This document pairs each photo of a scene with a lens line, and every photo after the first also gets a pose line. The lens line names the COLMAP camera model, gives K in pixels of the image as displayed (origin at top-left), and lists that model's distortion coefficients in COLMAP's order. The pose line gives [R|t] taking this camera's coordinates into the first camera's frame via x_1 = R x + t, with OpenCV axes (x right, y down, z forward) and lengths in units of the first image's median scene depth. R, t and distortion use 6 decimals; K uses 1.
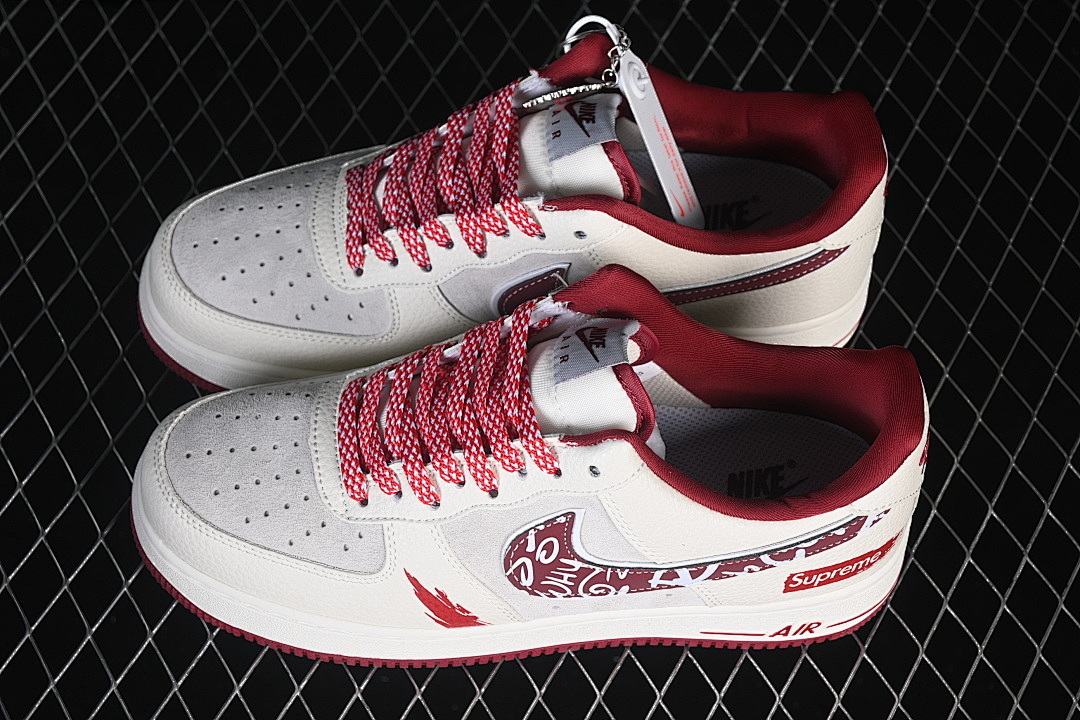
lens RADIAL K [[2330.5, 0, 540.0], [0, 2330.5, 360.0], [0, 0, 1]] dist [0.034688, -0.339896]
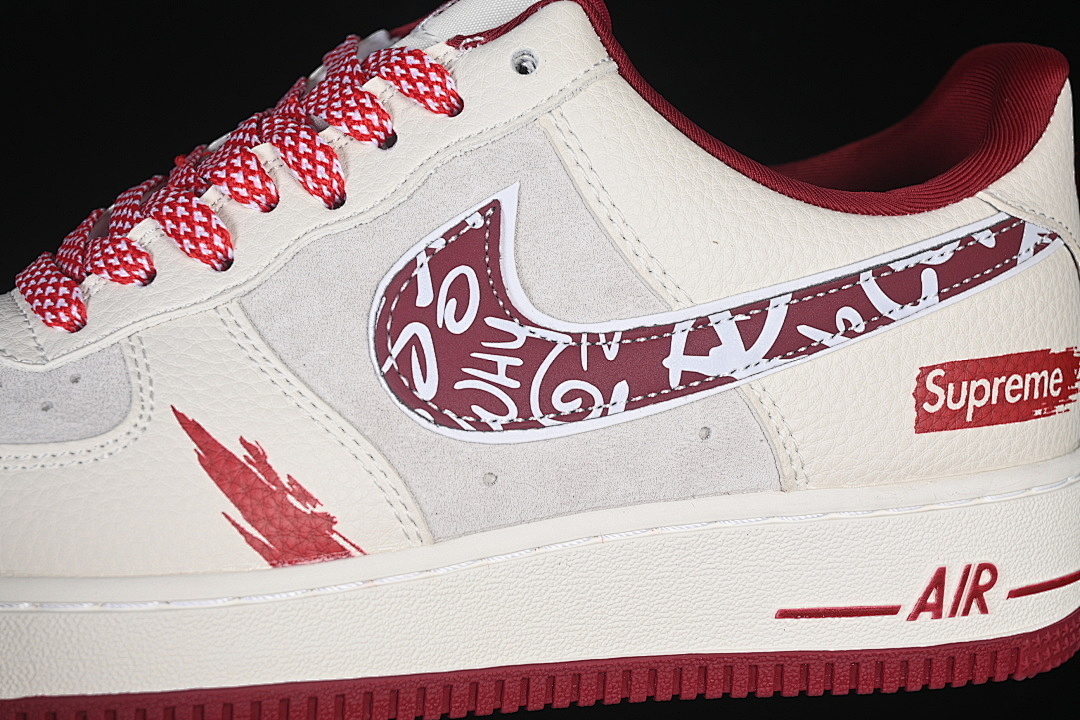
lens RADIAL K [[2330.5, 0, 540.0], [0, 2330.5, 360.0], [0, 0, 1]] dist [0.034688, -0.339896]
pose [[0.974332, -0.070935, 0.213649, -0.087478], [0.207493, 0.651097, -0.730082, 0.458363], [-0.087318, 0.755673, 0.649103, 0.675385]]
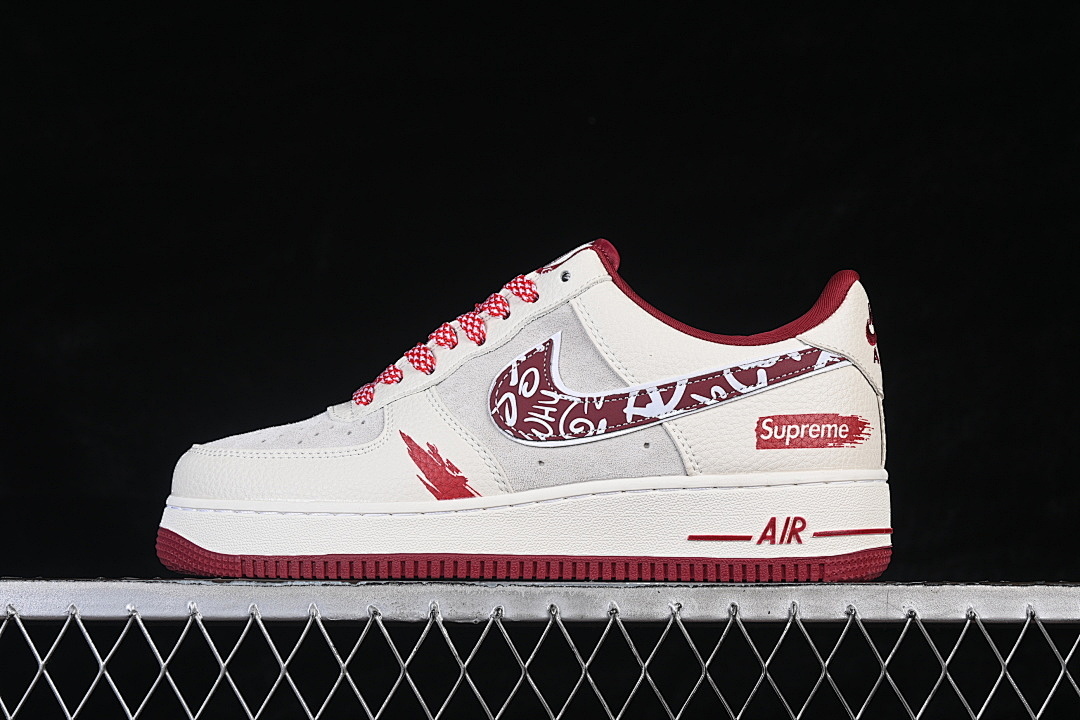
lens RADIAL K [[2330.5, 0, 540.0], [0, 2330.5, 360.0], [0, 0, 1]] dist [0.034688, -0.339896]
pose [[0.994930, -0.060723, -0.080163, 0.095855], [-0.041323, 0.479866, -0.876368, 1.026772], [0.091683, 0.875238, 0.474924, 0.467765]]
